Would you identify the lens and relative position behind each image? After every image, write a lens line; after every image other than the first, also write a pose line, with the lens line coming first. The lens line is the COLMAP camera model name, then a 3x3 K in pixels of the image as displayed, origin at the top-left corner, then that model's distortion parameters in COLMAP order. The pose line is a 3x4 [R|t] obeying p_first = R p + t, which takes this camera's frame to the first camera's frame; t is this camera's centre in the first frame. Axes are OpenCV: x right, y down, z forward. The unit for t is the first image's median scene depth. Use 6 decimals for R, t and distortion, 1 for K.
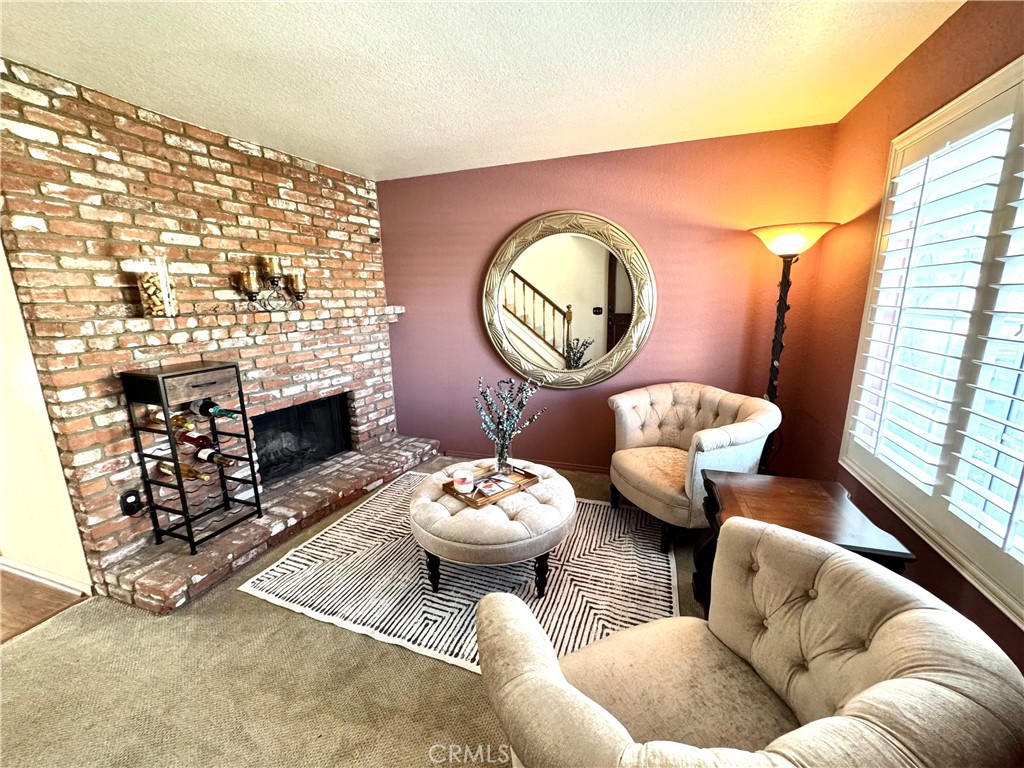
lens RADIAL K [[407.8, 0, 512.0], [0, 407.8, 384.0], [0, 0, 1]] dist [0.001031, 0.000210]
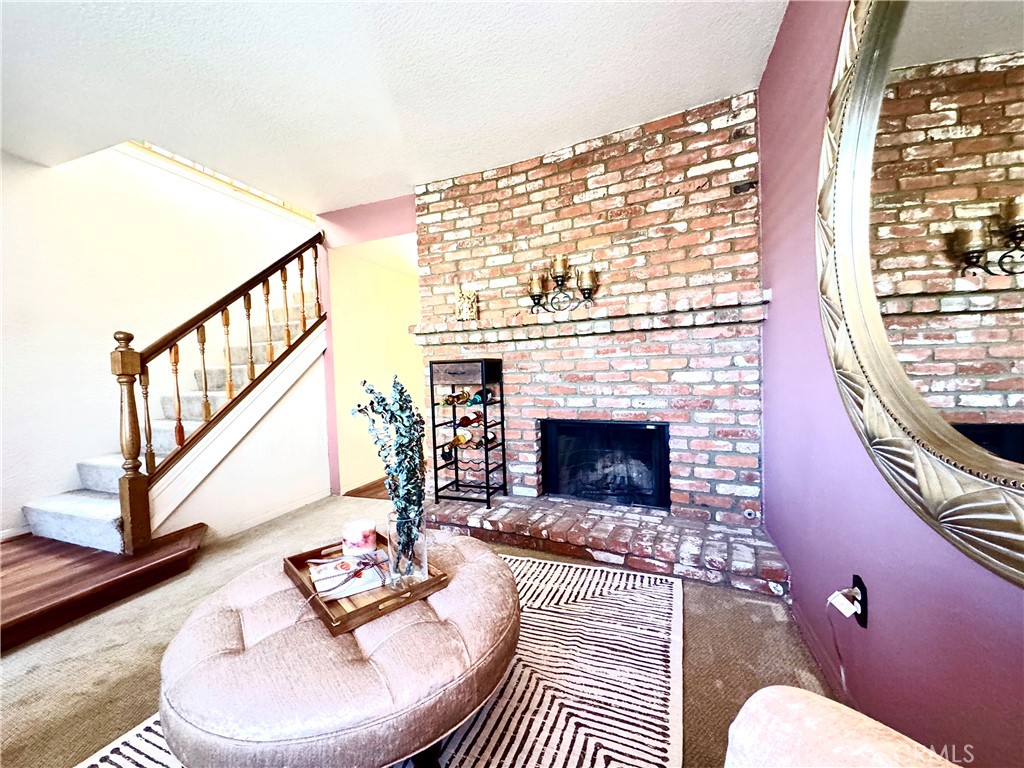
lens RADIAL K [[407.8, 0, 512.0], [0, 407.8, 384.0], [0, 0, 1]] dist [0.001031, 0.000210]
pose [[-0.013433, 0.051940, -0.998560, 0.326861], [-0.177443, 0.982676, 0.053501, -0.042085], [0.984039, 0.177906, -0.003984, 0.810639]]
